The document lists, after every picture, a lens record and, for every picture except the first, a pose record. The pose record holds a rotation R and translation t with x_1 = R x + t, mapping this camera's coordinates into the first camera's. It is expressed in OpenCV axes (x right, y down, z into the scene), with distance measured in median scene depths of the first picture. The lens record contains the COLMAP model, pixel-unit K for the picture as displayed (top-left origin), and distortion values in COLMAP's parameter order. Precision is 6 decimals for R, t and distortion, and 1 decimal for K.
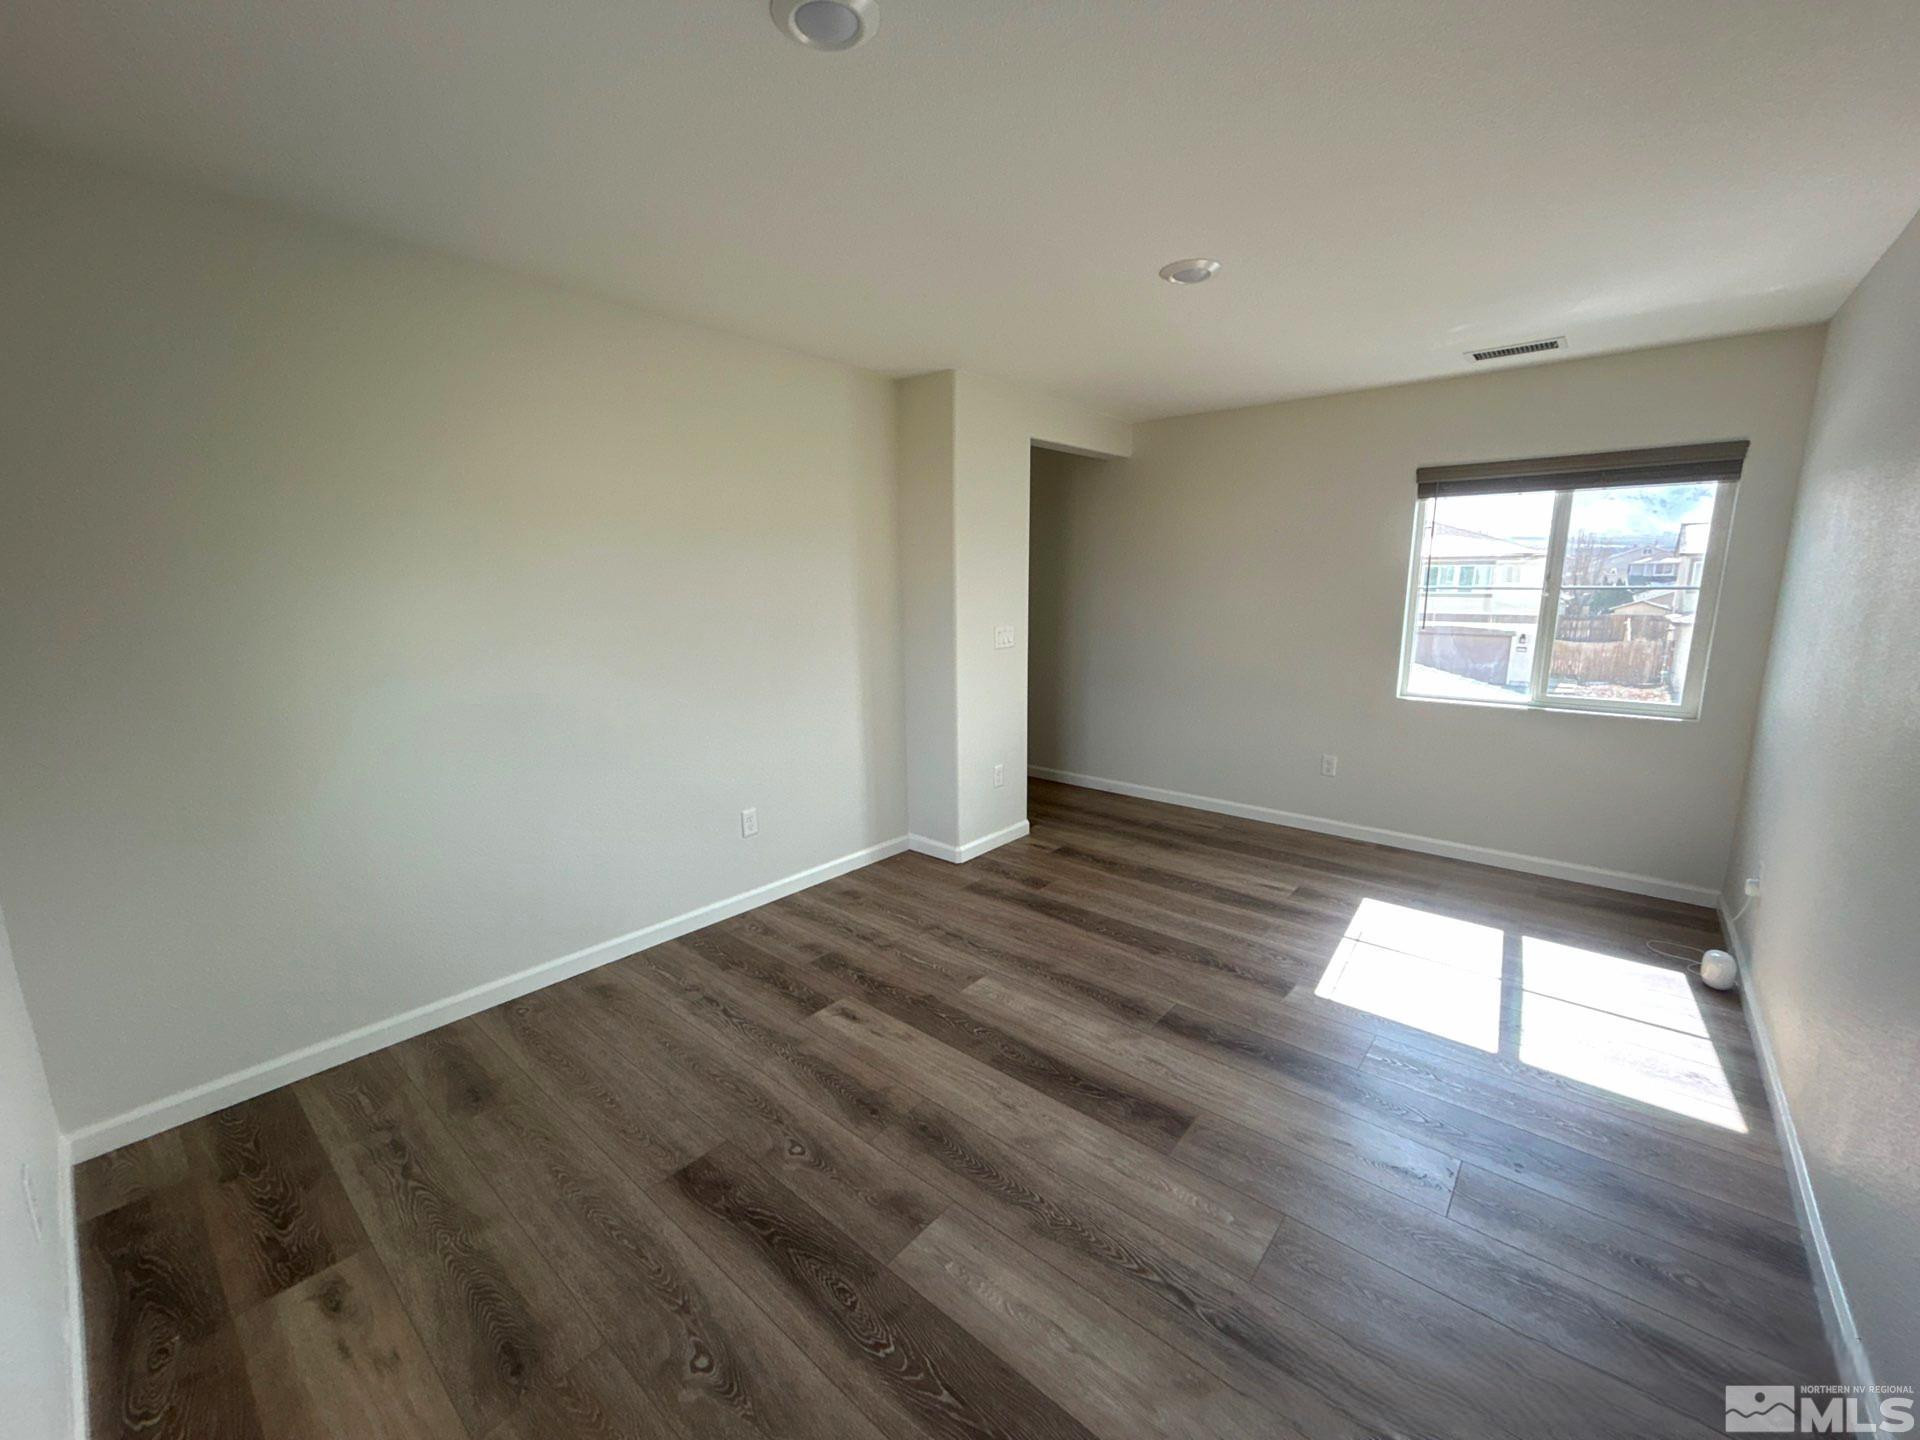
lens RADIAL K [[770.9, 0, 960.5], [0, 770.9, 725.9], [0, 0, 1]] dist [-0.003289, 0.000625]
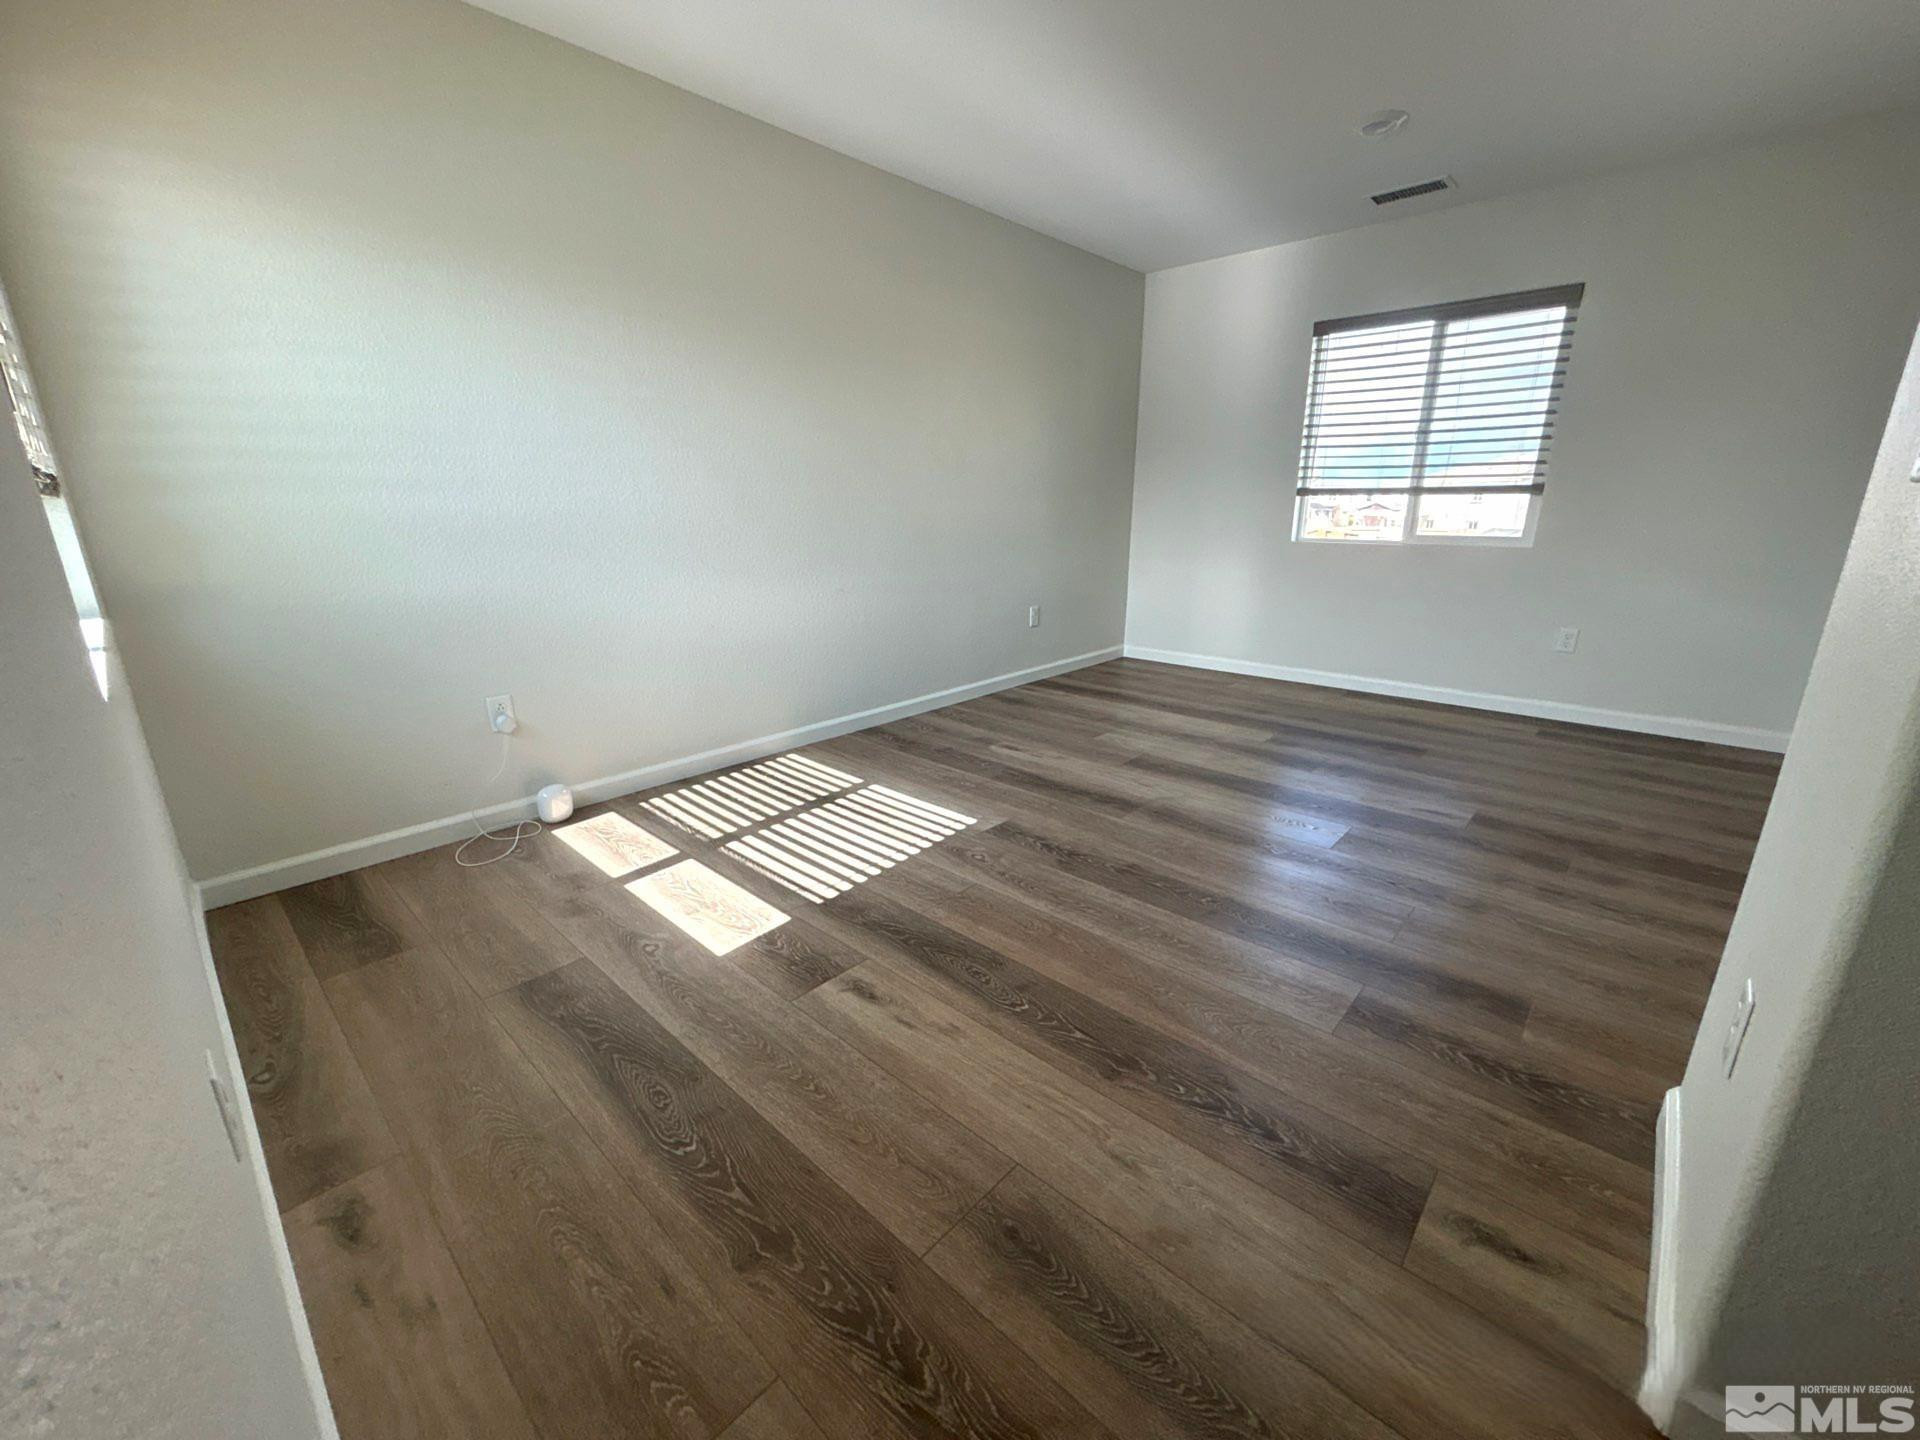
lens RADIAL K [[770.9, 0, 960.3], [0, 770.9, 722.6], [0, 0, 1]] dist [-0.003289, 0.000625]
pose [[-0.999214, -0.004008, 0.039448, 0.370412], [0.014118, 0.893714, 0.448414, -0.169466], [-0.037053, 0.448618, -0.892955, 1.528138]]
